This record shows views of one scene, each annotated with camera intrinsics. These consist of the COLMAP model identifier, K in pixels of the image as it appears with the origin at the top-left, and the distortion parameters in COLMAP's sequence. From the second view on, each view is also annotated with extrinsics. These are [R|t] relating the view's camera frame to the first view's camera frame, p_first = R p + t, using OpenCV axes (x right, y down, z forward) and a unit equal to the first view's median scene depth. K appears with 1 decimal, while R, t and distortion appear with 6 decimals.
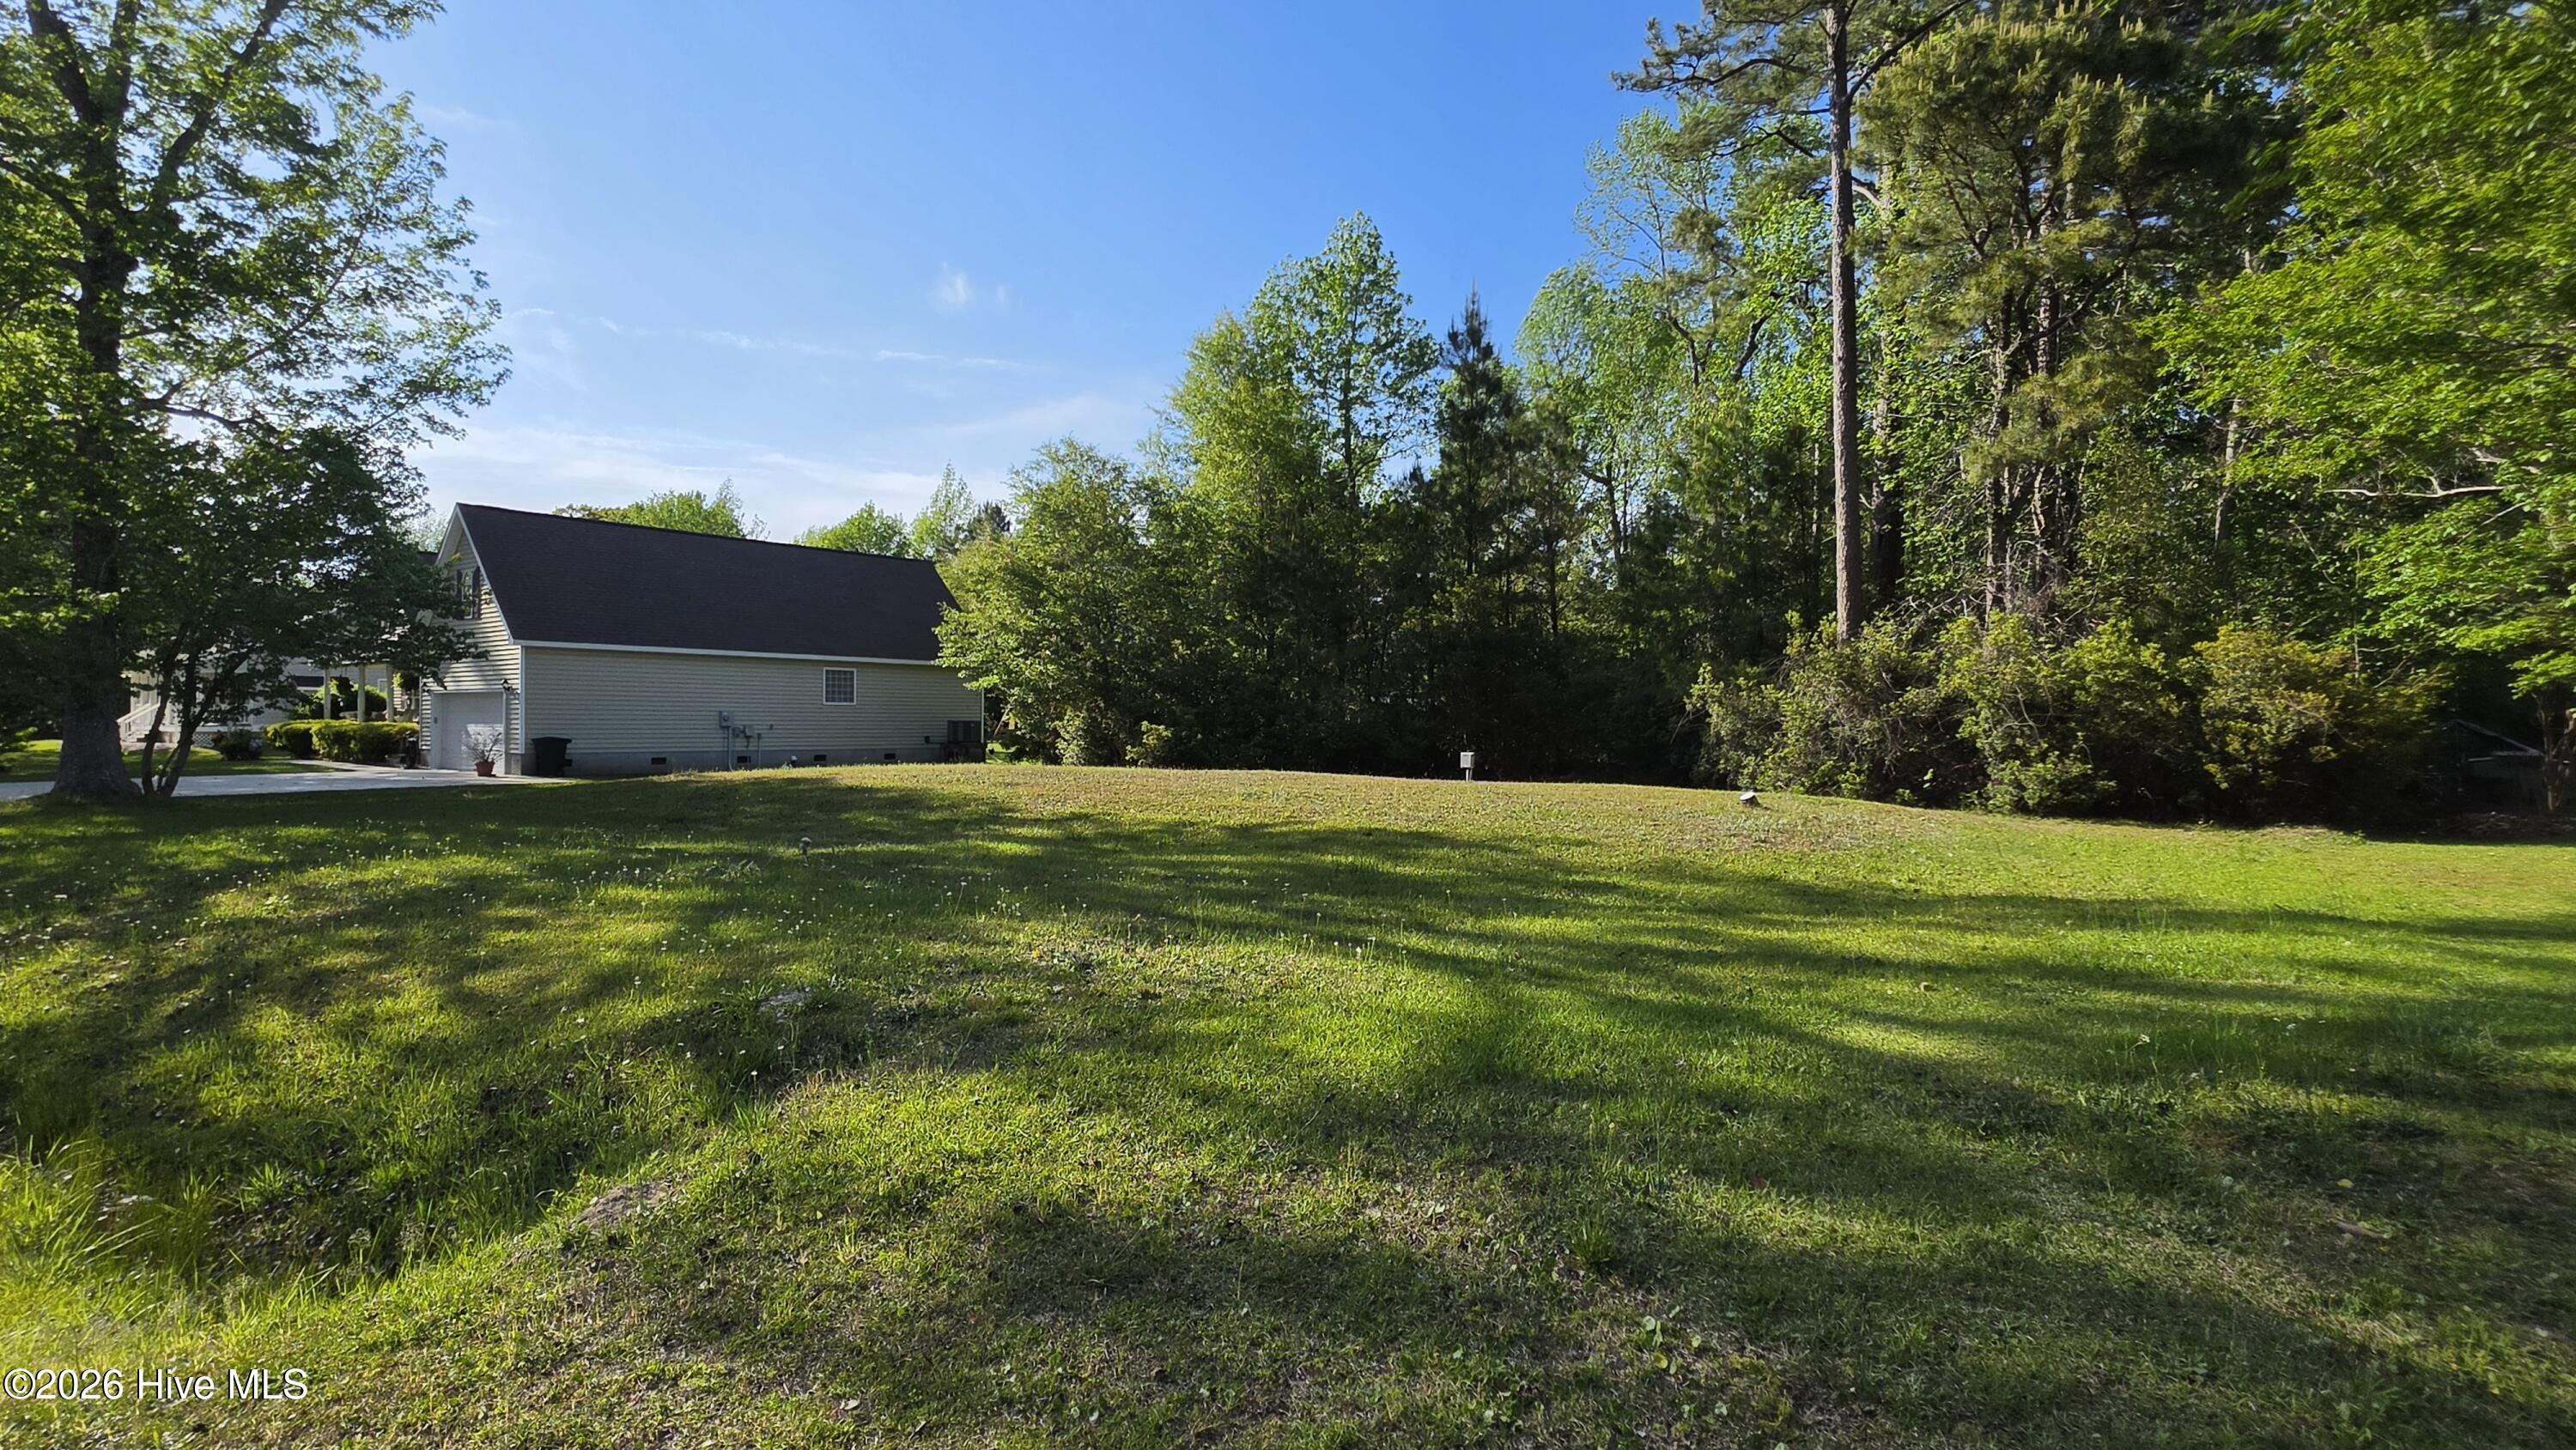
lens RADIAL K [[1274.3, 0, 1297.4], [0, 1274.3, 721.2], [0, 0, 1]] dist [-0.010412, 0.001082]
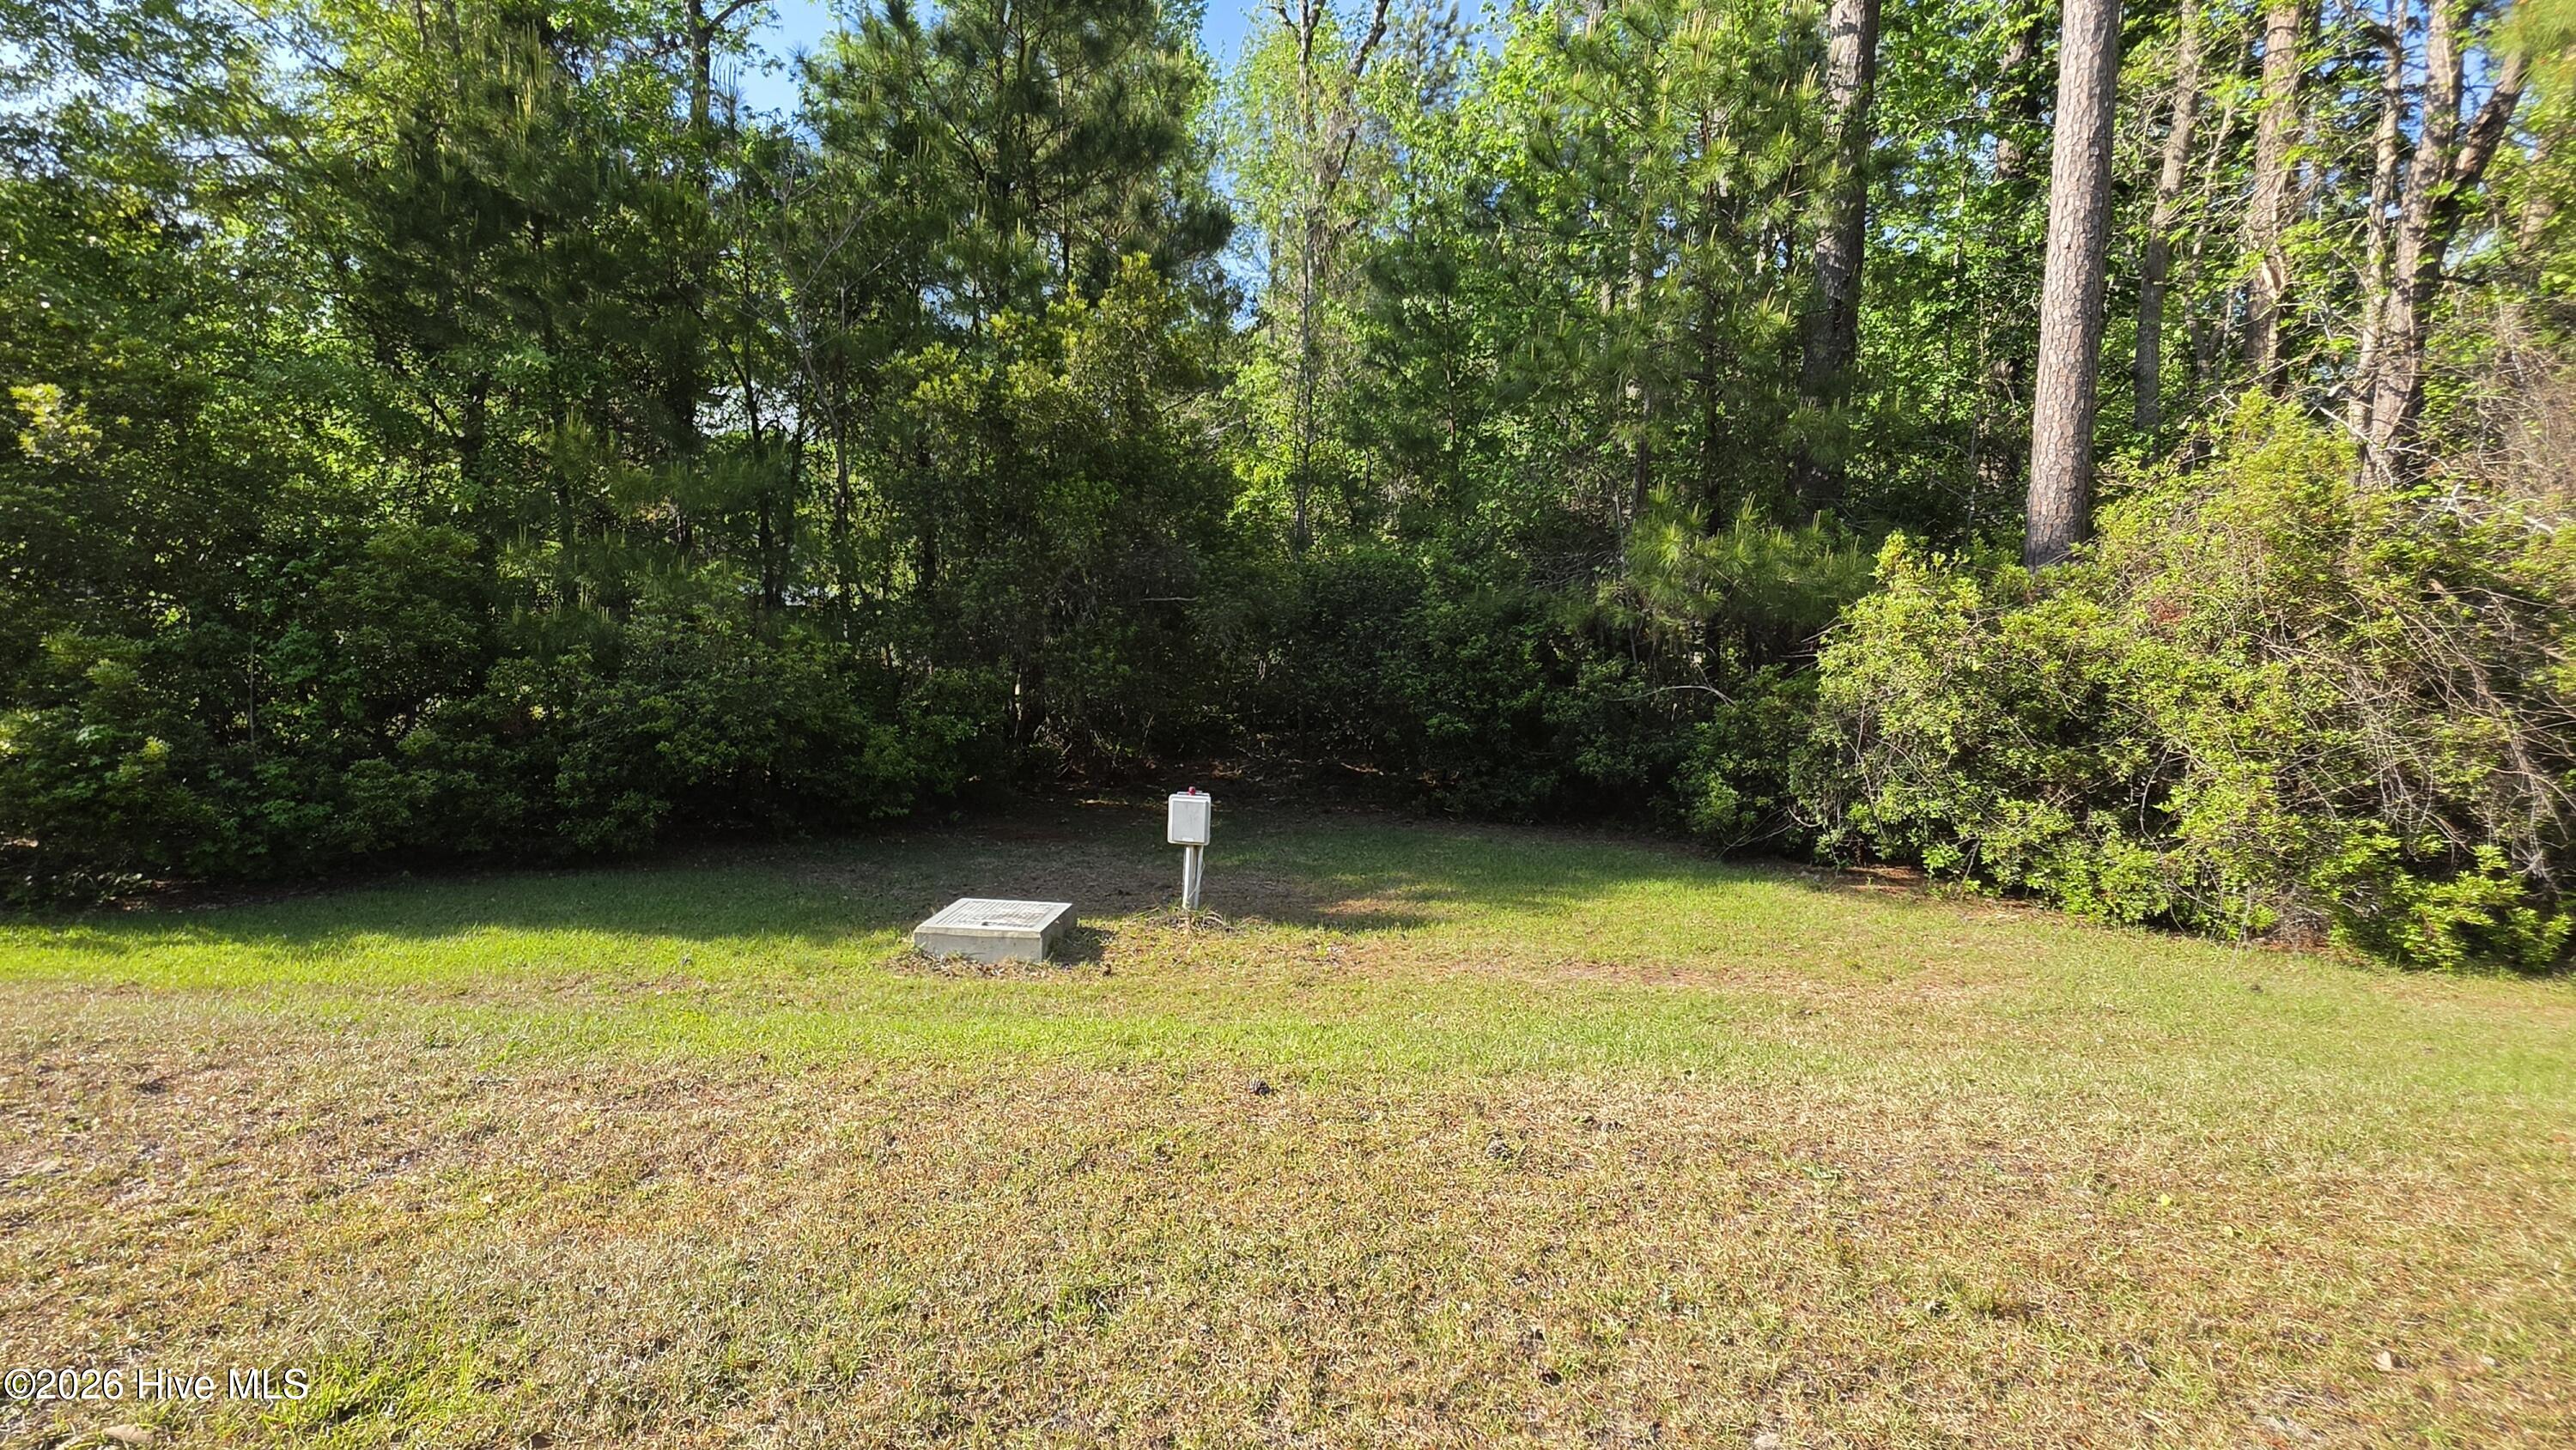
lens RADIAL K [[1274.3, 0, 1262.1], [0, 1274.3, 721.8], [0, 0, 1]] dist [-0.010412, 0.001082]
pose [[0.871000, -0.029677, 0.490385, -0.002122], [-0.013787, 0.996304, 0.084782, -0.022468], [-0.491089, -0.080607, 0.867372, 0.793619]]
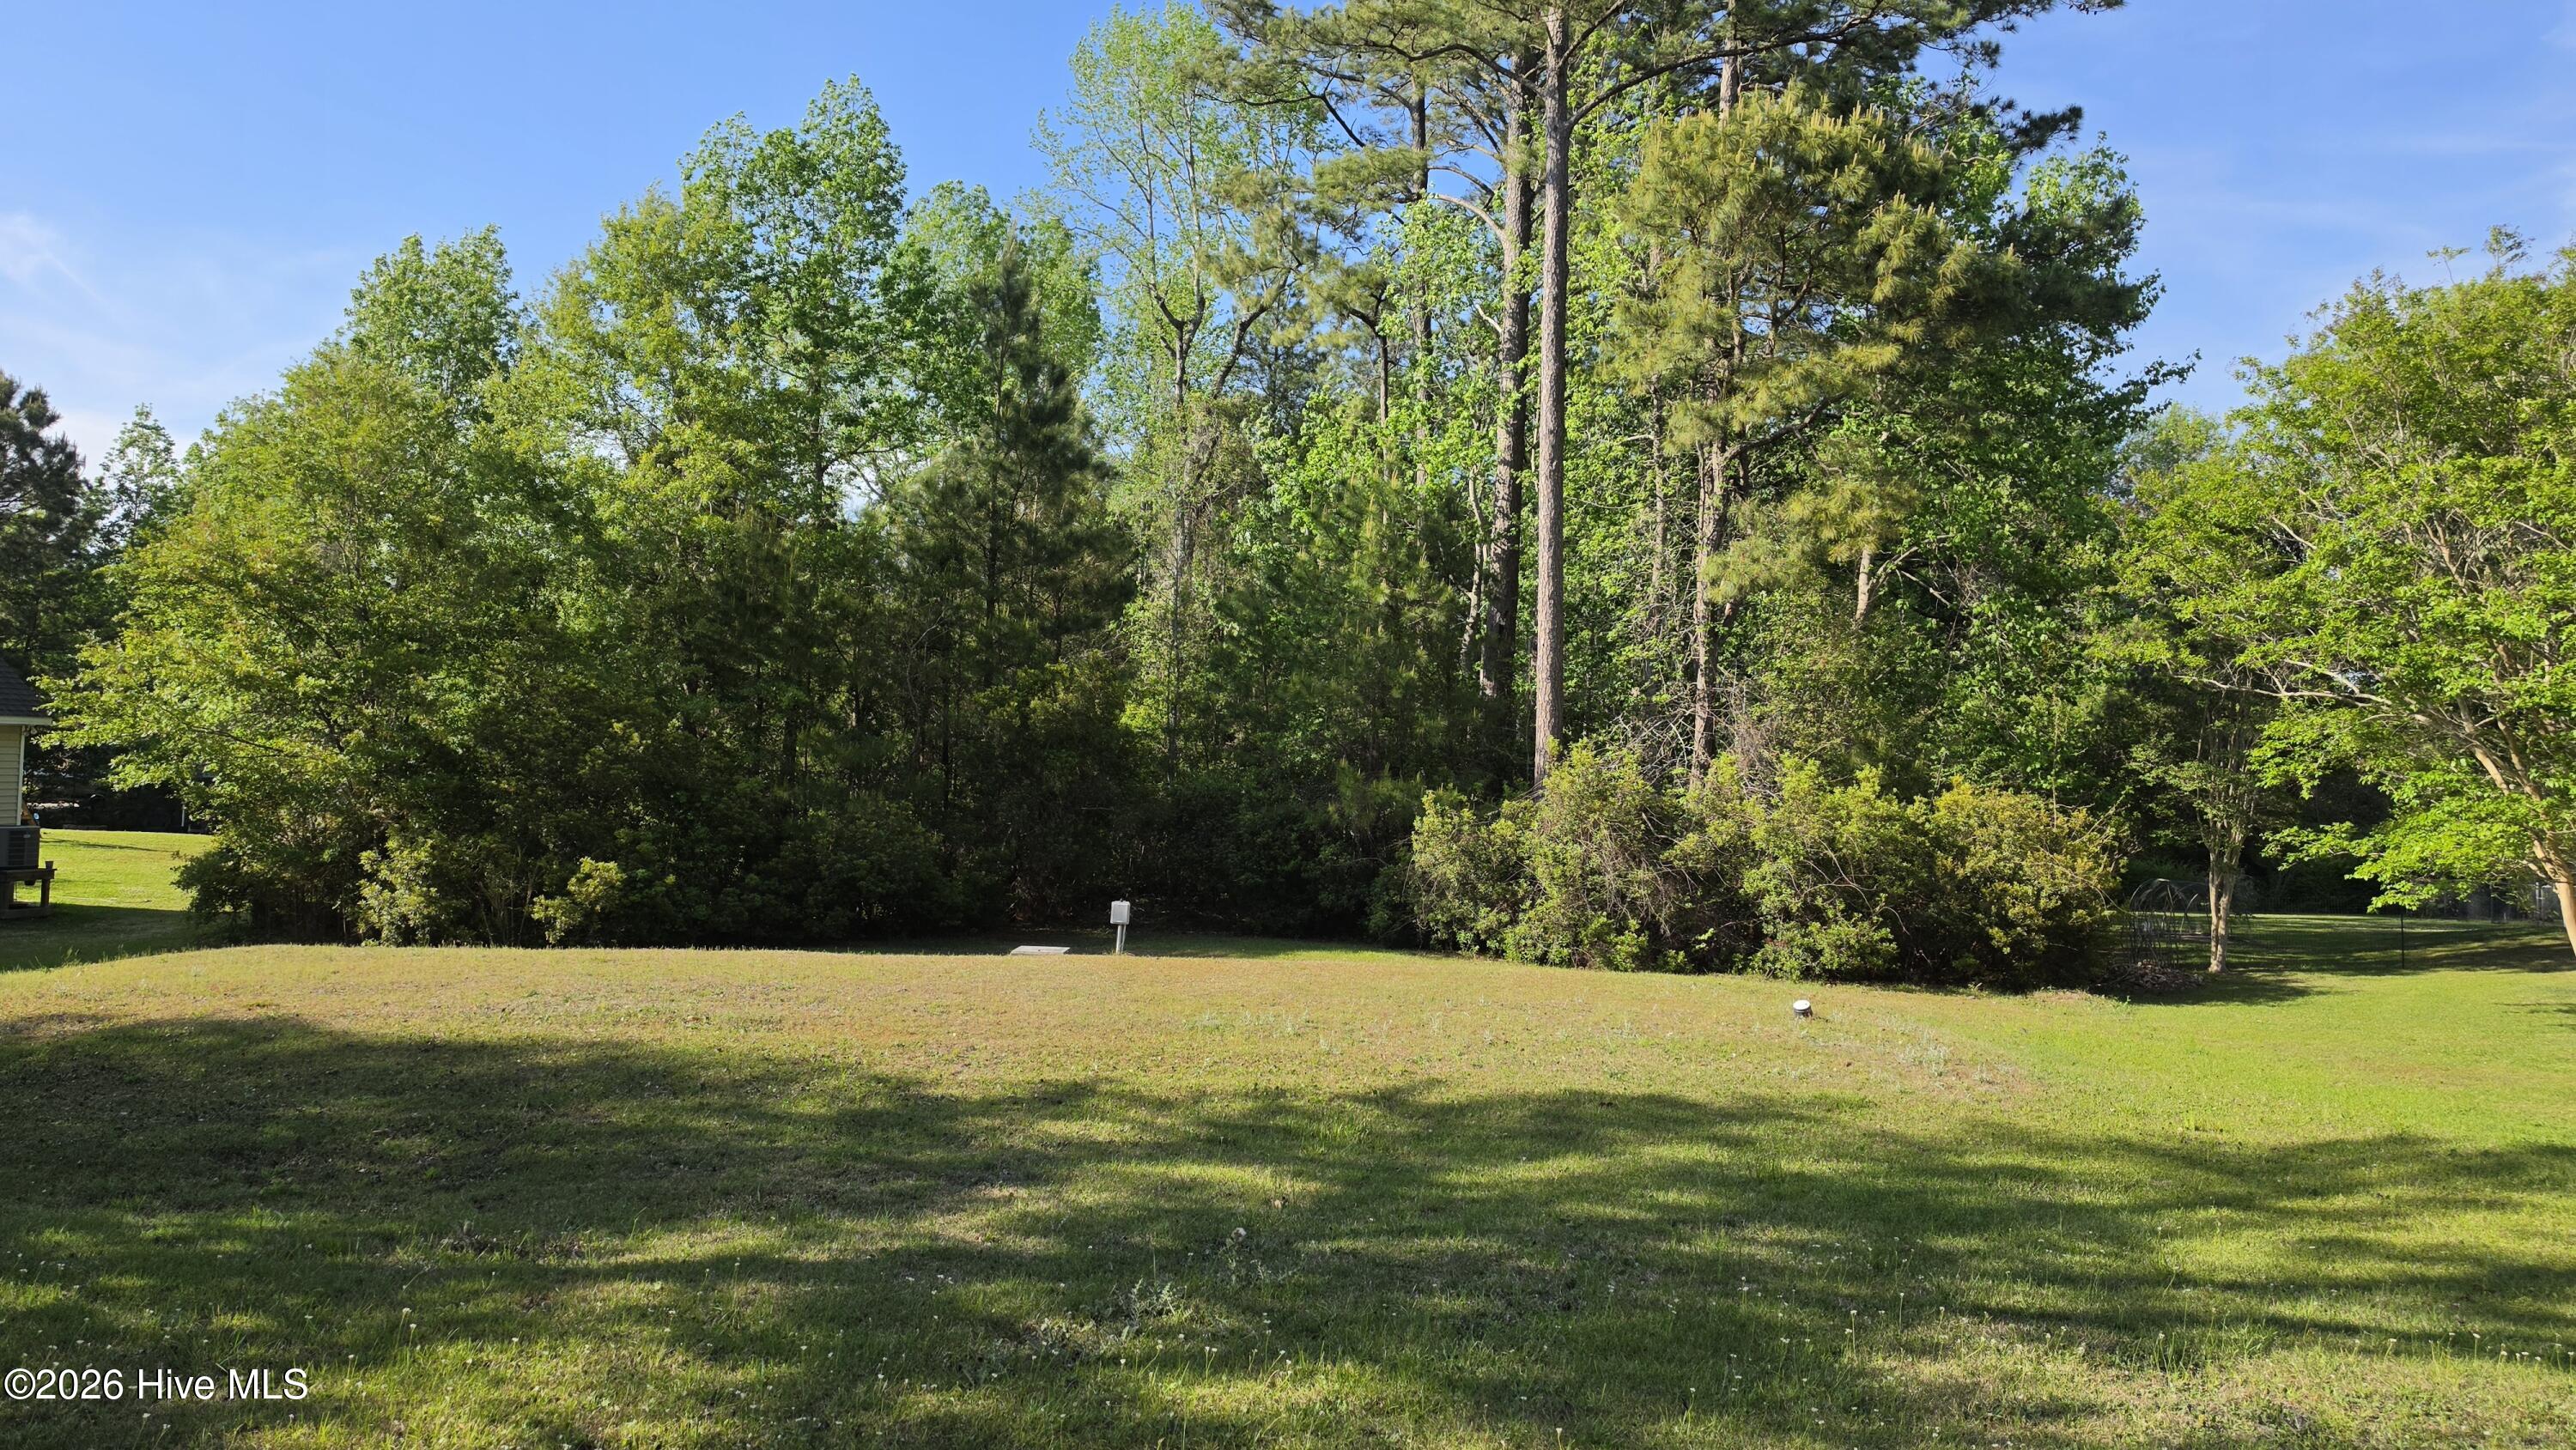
lens RADIAL K [[1777.5, 0, 1299.1], [0, 1777.5, 697.4], [0, 0, 1]] dist [0.057387, -0.069008]
pose [[0.817517, 0.046446, 0.574029, -0.394303], [-0.023595, 0.998607, -0.047195, -0.050623], [-0.575421, 0.025039, 0.817474, 0.139592]]
